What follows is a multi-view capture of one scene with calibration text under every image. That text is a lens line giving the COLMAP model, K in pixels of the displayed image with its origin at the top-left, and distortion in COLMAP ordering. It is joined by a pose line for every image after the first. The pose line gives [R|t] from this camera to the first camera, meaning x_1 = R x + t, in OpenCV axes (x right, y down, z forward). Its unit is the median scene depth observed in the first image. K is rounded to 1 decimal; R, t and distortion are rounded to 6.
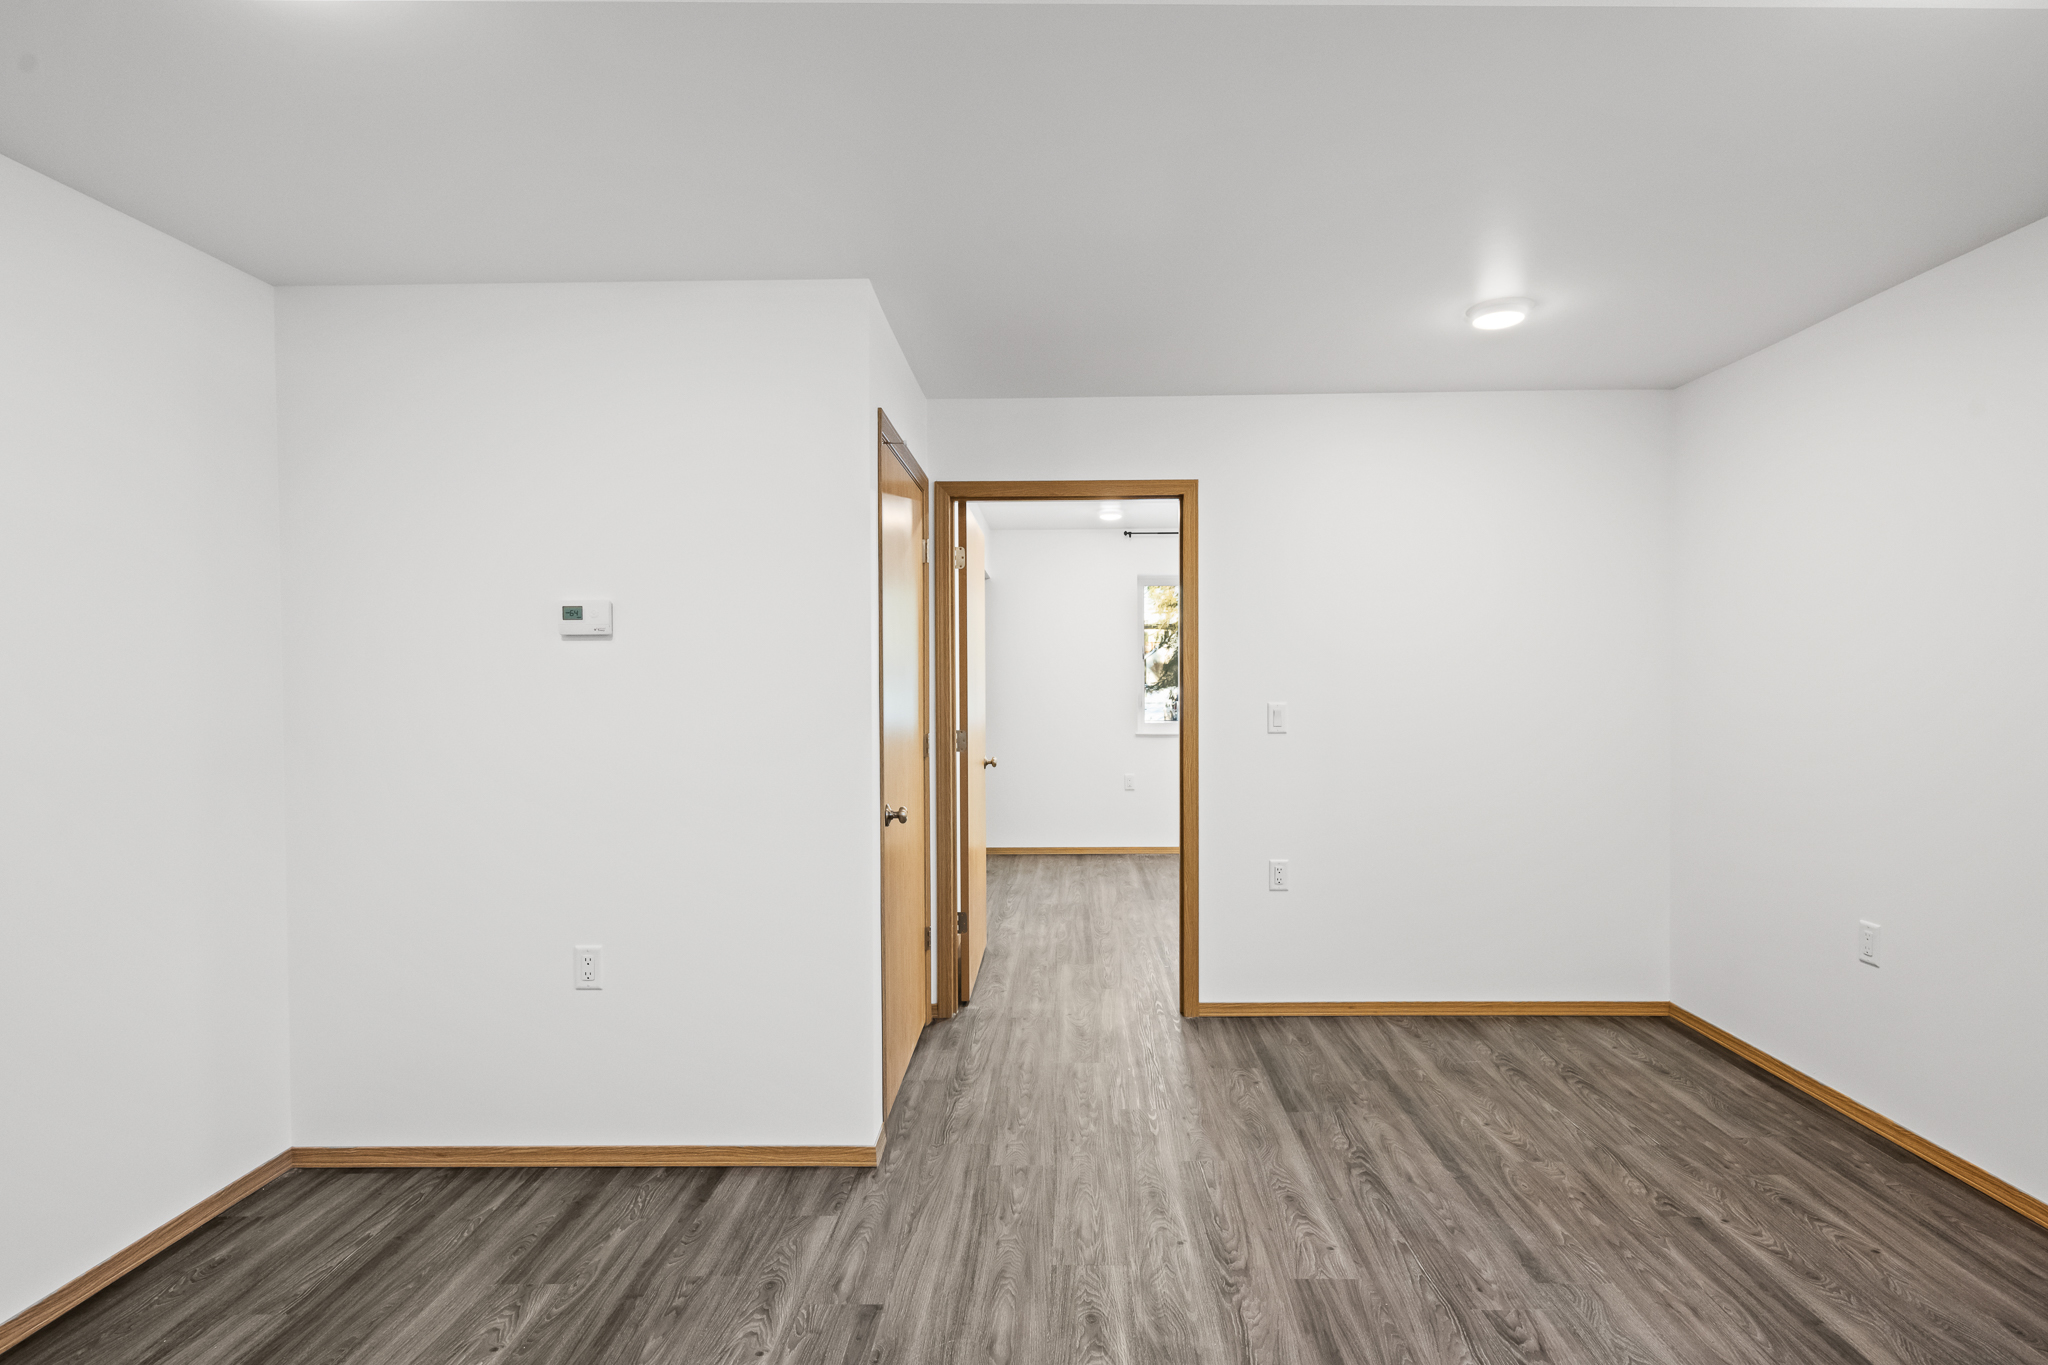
lens RADIAL K [[1023.4, 0, 1043.5], [0, 1023.4, 691.6], [0, 0, 1]] dist [0.000612, -0.000250]
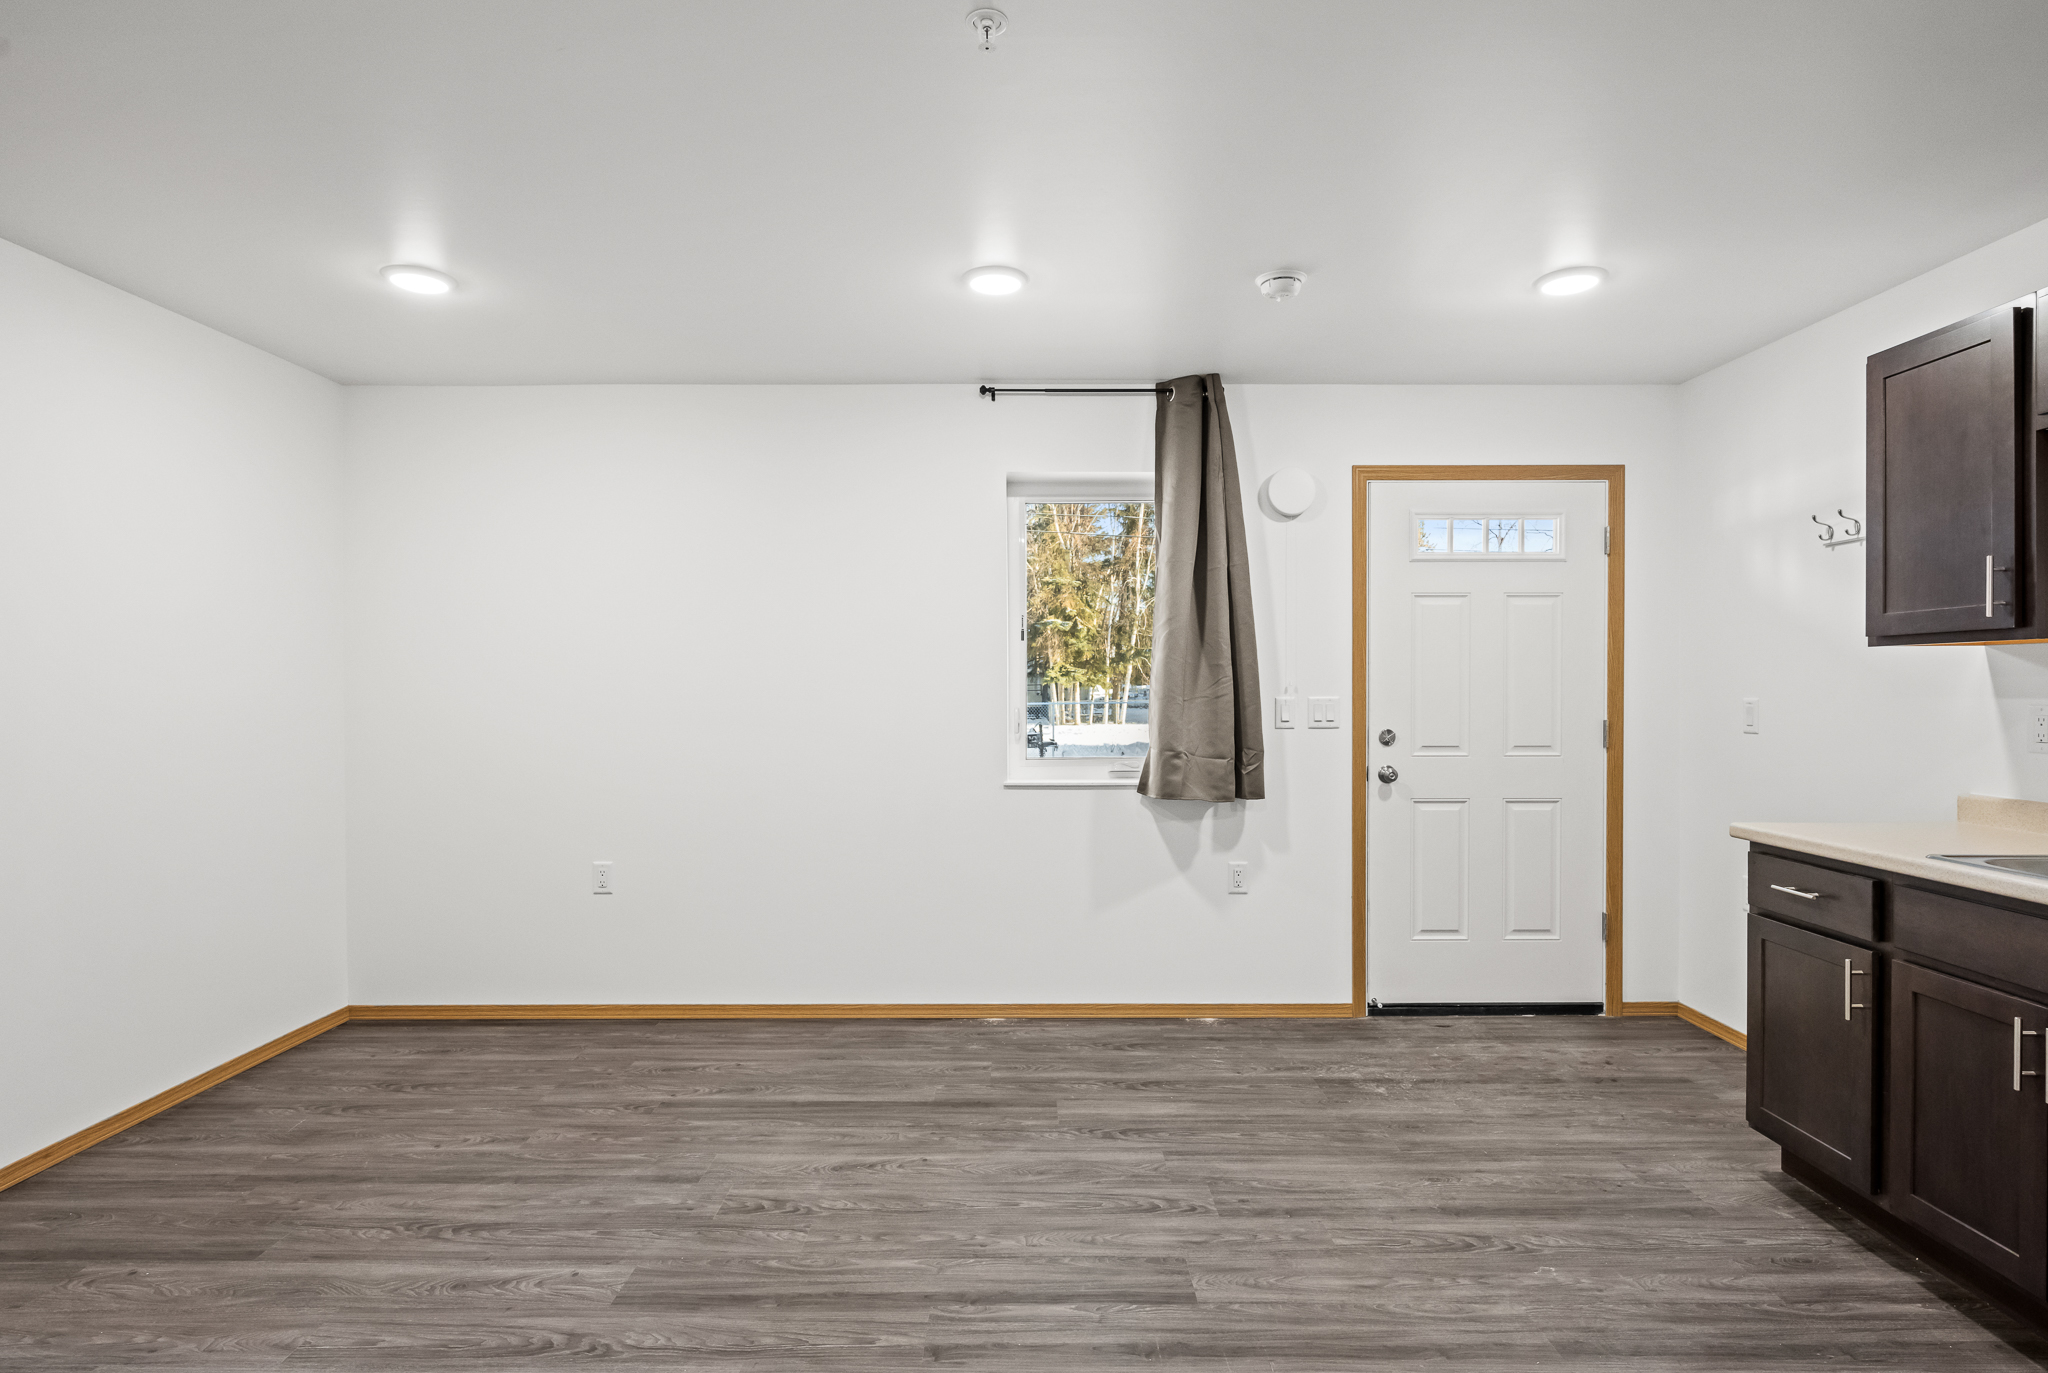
lens RADIAL K [[1057.8, 0, 1024.0], [0, 1057.8, 686.5], [0, 0, 1]] dist [0.000370, 0.001095]
pose [[-0.017779, 0.003777, 0.999835, -0.579111], [0.019394, 0.999806, -0.003432, 0.017066], [-0.999654, 0.019330, -0.017848, 0.501763]]
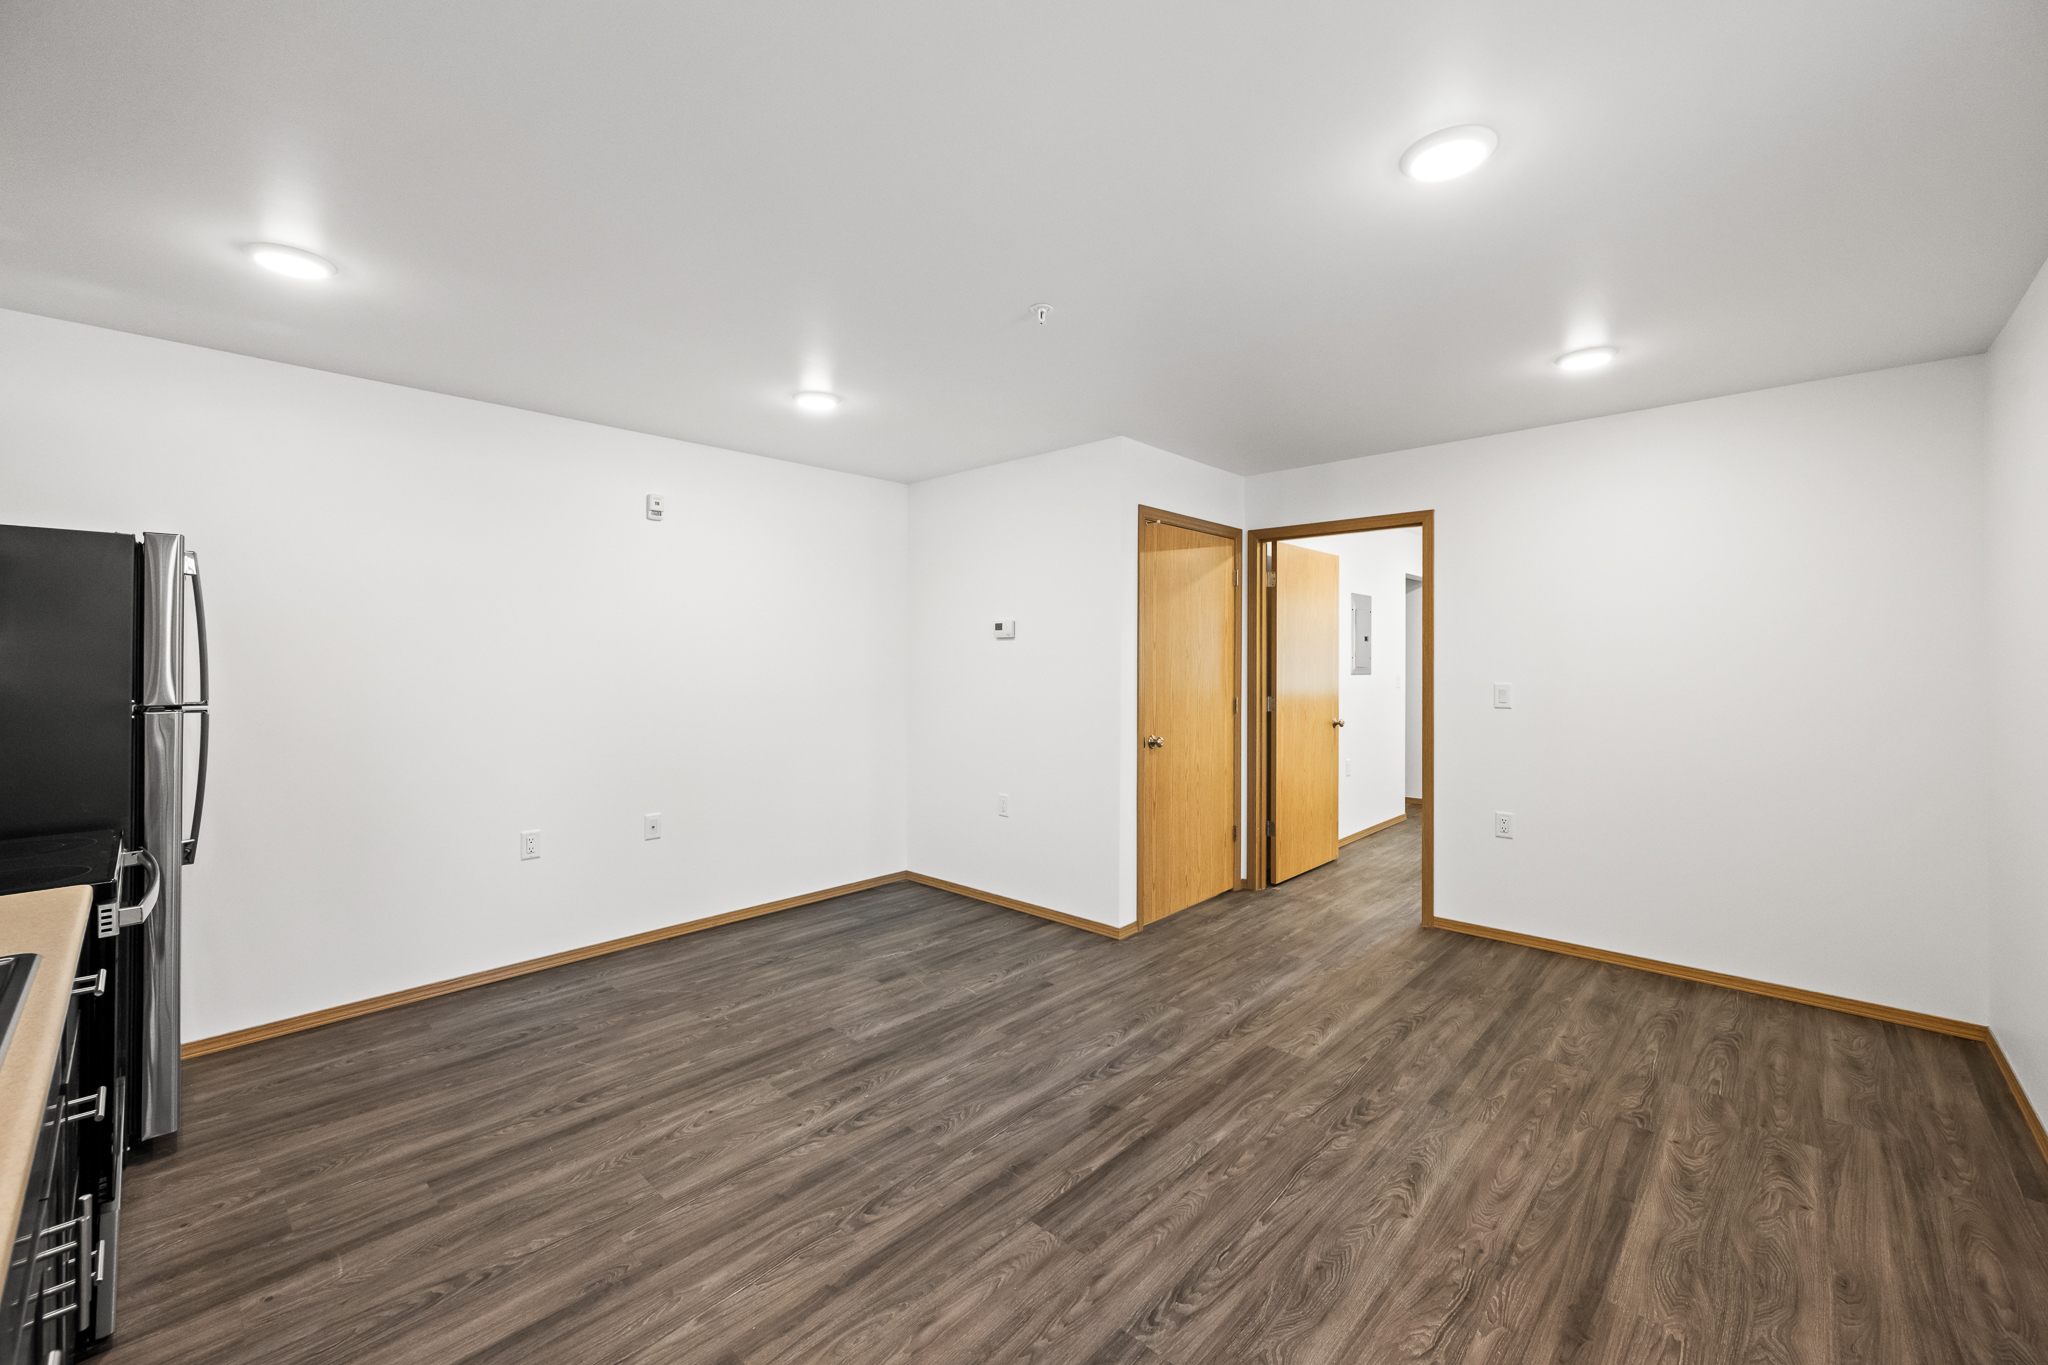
lens RADIAL K [[817.6, 0, 1026.3], [0, 817.6, 653.8], [0, 0, 1]] dist [0.000236, 0.000098]
pose [[0.743019, 0.002777, -0.669264, 0.641633], [-0.016640, 0.999759, -0.014326, -0.001609], [0.669063, 0.021781, 0.742886, -0.150614]]
